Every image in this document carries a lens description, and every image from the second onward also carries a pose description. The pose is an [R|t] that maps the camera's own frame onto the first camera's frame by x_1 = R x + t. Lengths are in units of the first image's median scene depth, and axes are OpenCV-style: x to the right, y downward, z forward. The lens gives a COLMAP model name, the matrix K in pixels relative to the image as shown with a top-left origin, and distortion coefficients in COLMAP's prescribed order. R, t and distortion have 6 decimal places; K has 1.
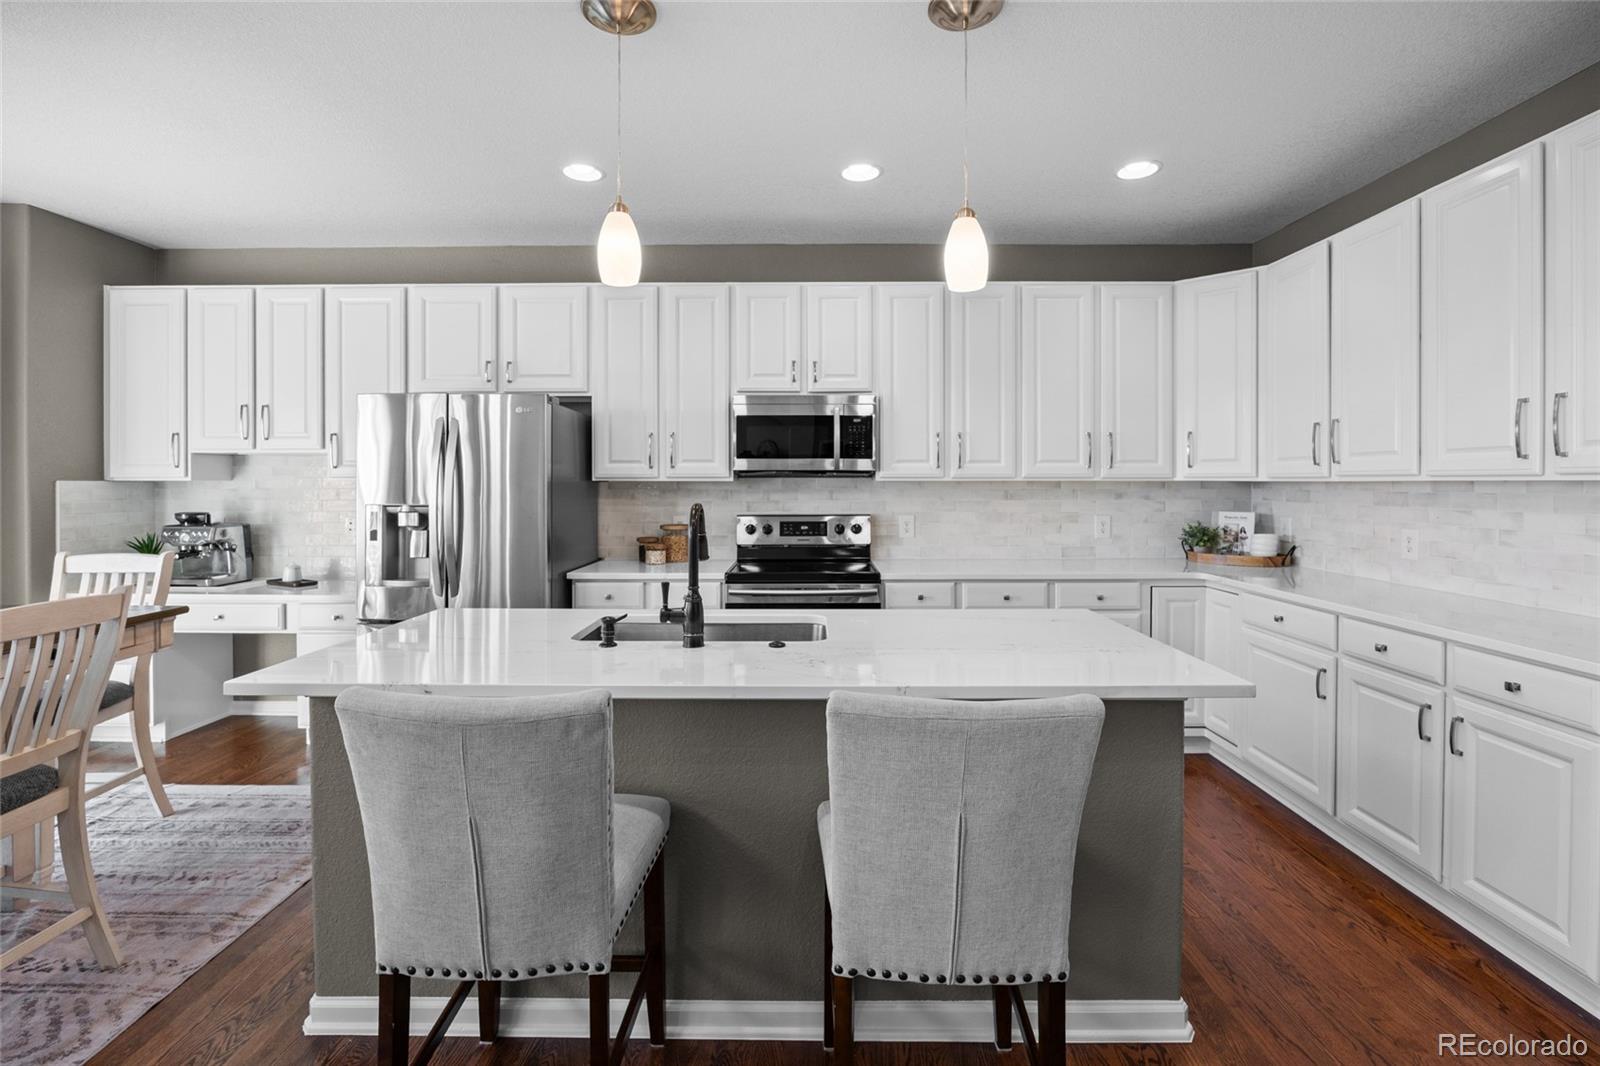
lens RADIAL K [[730.2, 0, 802.0], [0, 730.2, 485.3], [0, 0, 1]] dist [-0.012949, 0.001898]
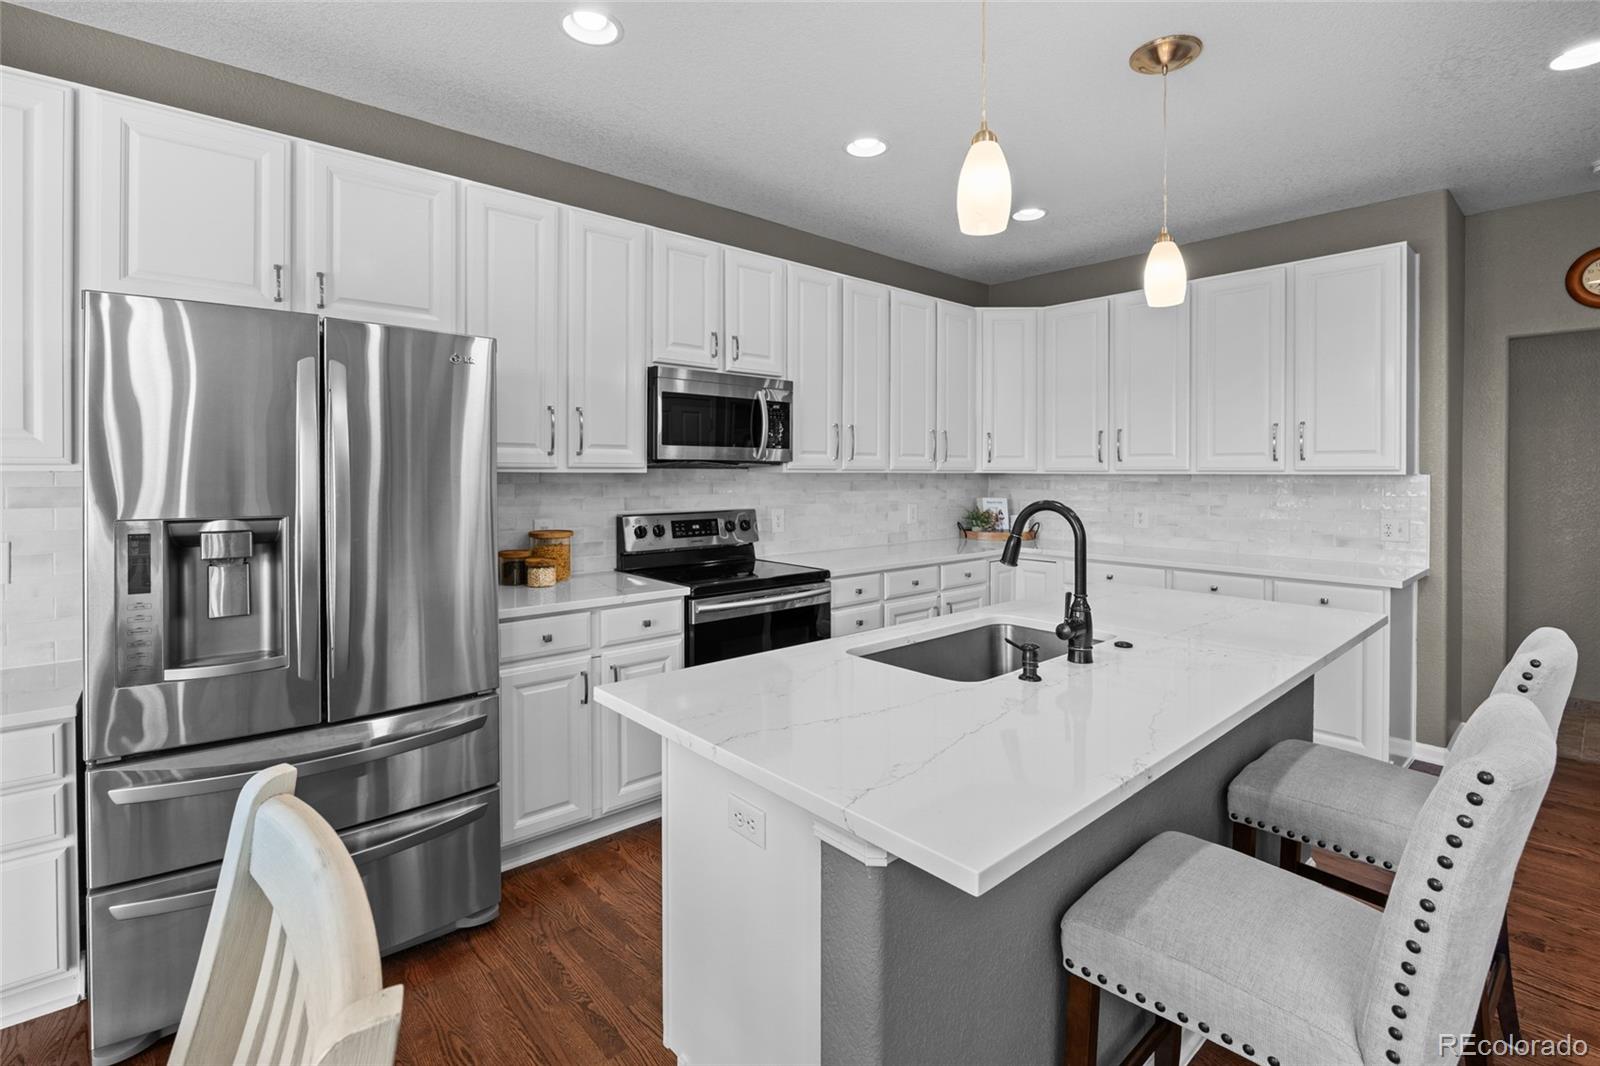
lens RADIAL K [[730.2, 0, 811.9], [0, 730.2, 479.6], [0, 0, 1]] dist [-0.012949, 0.001898]
pose [[0.744641, -0.004487, 0.667450, -0.496768], [0.000448, 0.999981, 0.006222, -0.003185], [-0.667465, -0.004334, 0.744629, 0.283636]]
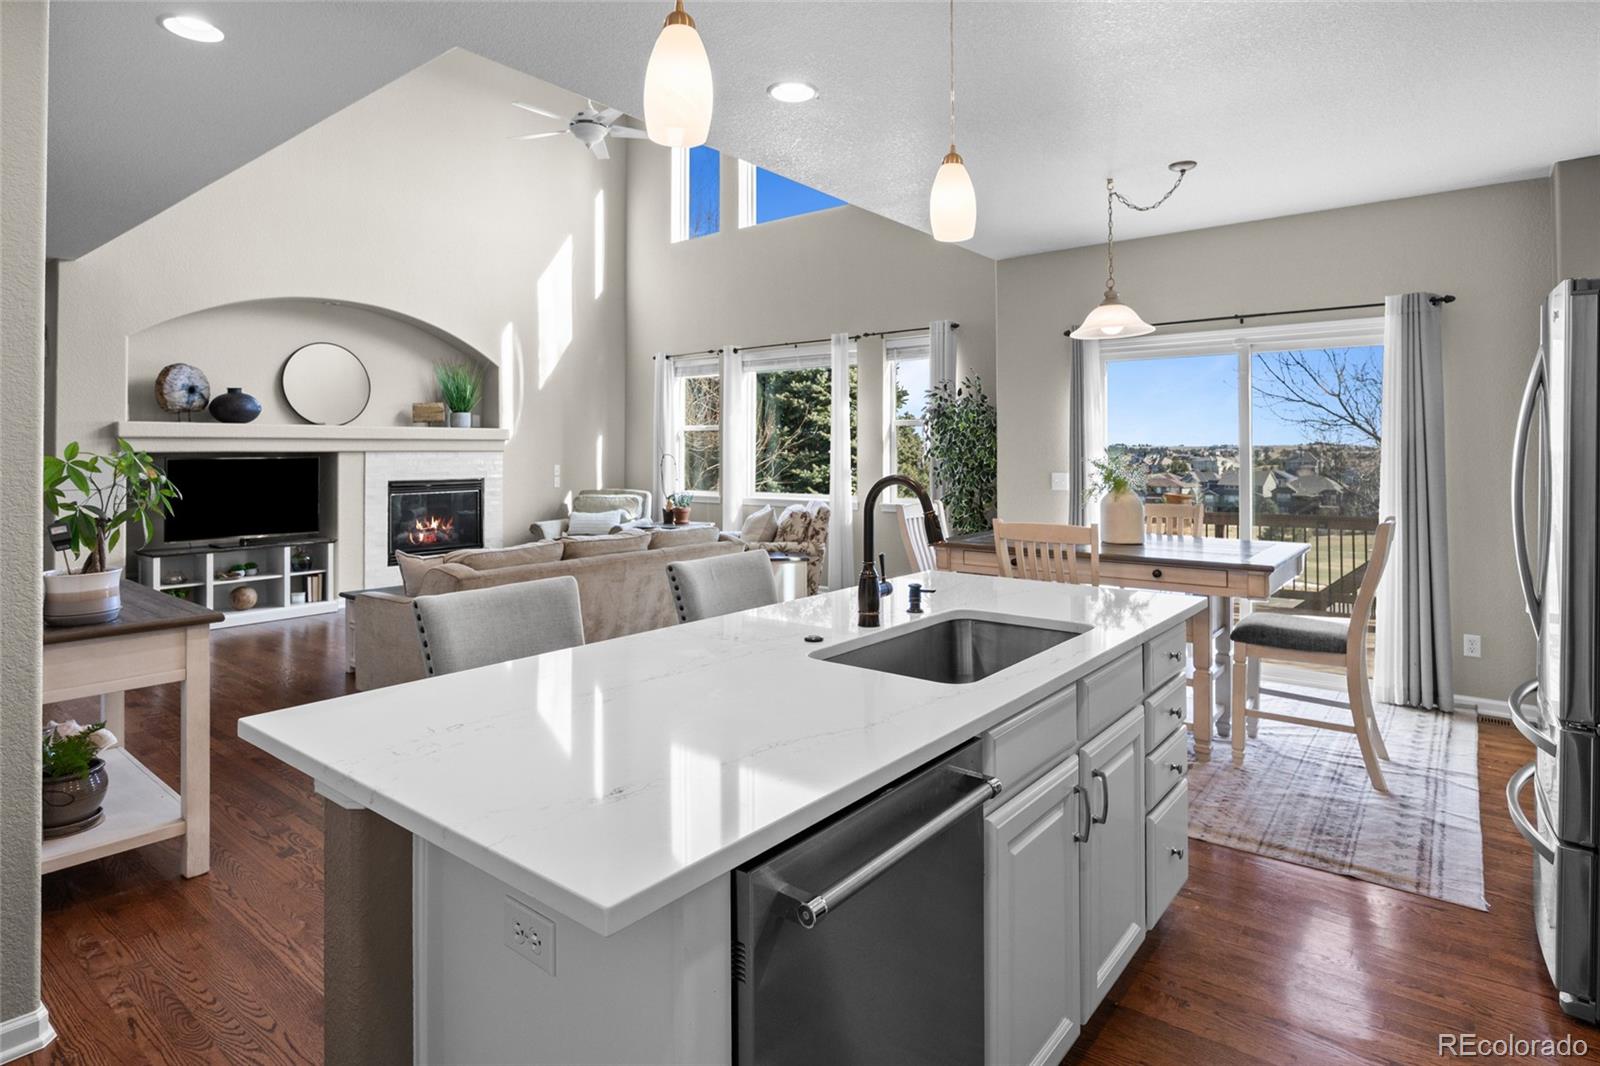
lens RADIAL K [[868.2, 0, 800.0], [0, 868.2, 444.3], [0, 0, 1]] dist [0.004121, -0.001845]
pose [[-0.619292, -0.009336, -0.785105, 0.405783], [-0.005140, 0.999956, -0.007836, -0.001149], [0.785144, -0.000817, -0.619313, 0.828726]]
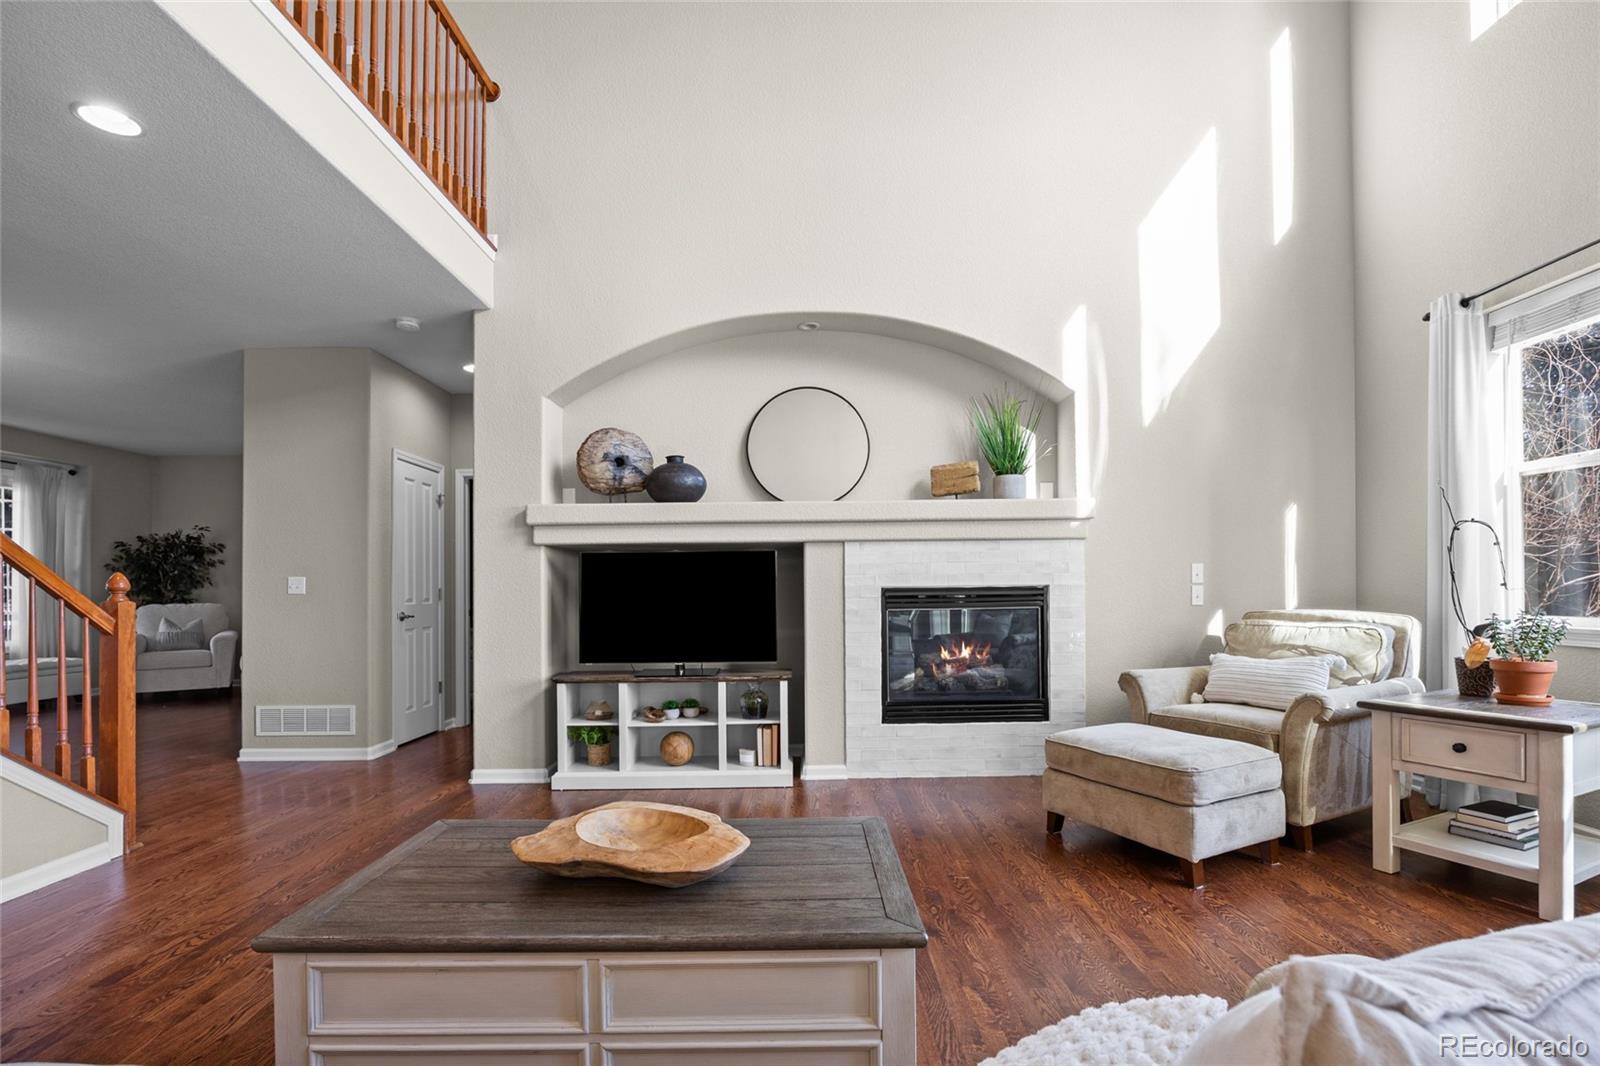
lens RADIAL K [[730.2, 0, 798.3], [0, 730.2, 586.9], [0, 0, 1]] dist [-0.012949, 0.001898]
pose [[-0.999922, 0.007792, -0.009752, -0.459327], [0.007766, 0.999966, 0.002620, 0.069142], [0.009772, 0.002544, -0.999949, -0.108073]]
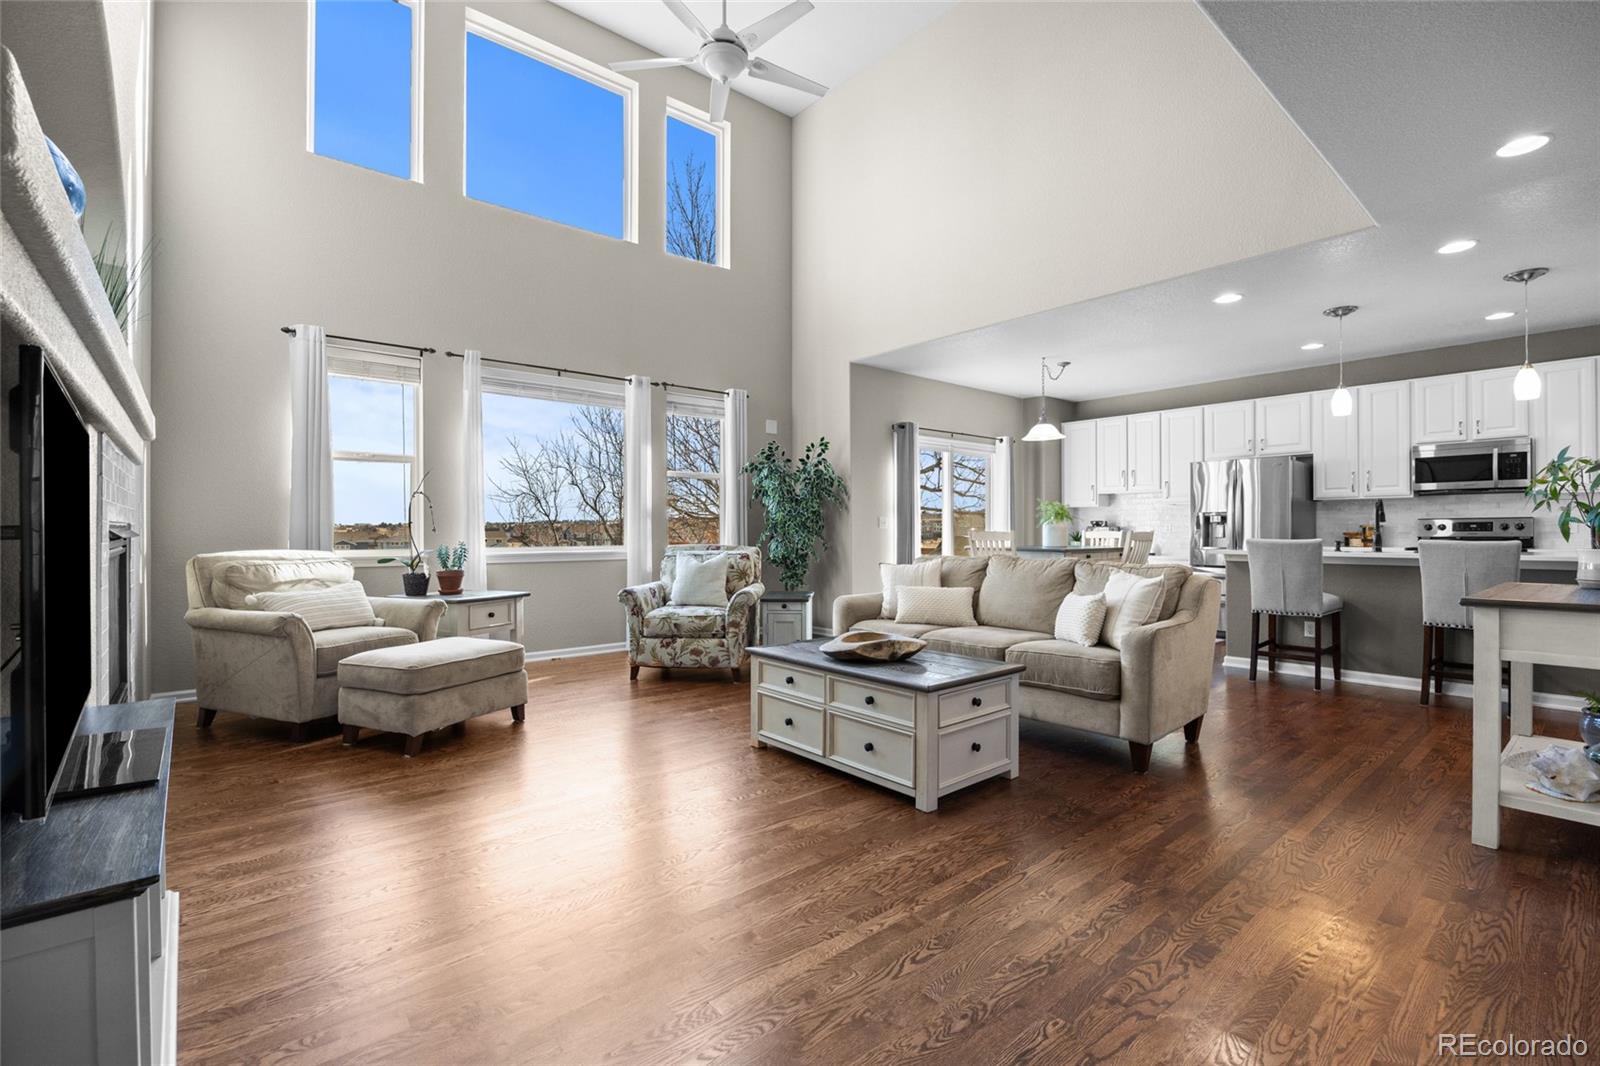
lens RADIAL K [[730.2, 0, 790.4], [0, 730.2, 528.2], [0, 0, 1]] dist [-0.012949, 0.001898]
pose [[0.656499, -0.006332, -0.754301, 0.221763], [-0.001384, 0.999953, -0.009598, 0.083789], [0.754326, 0.007345, 0.656459, -1.179255]]
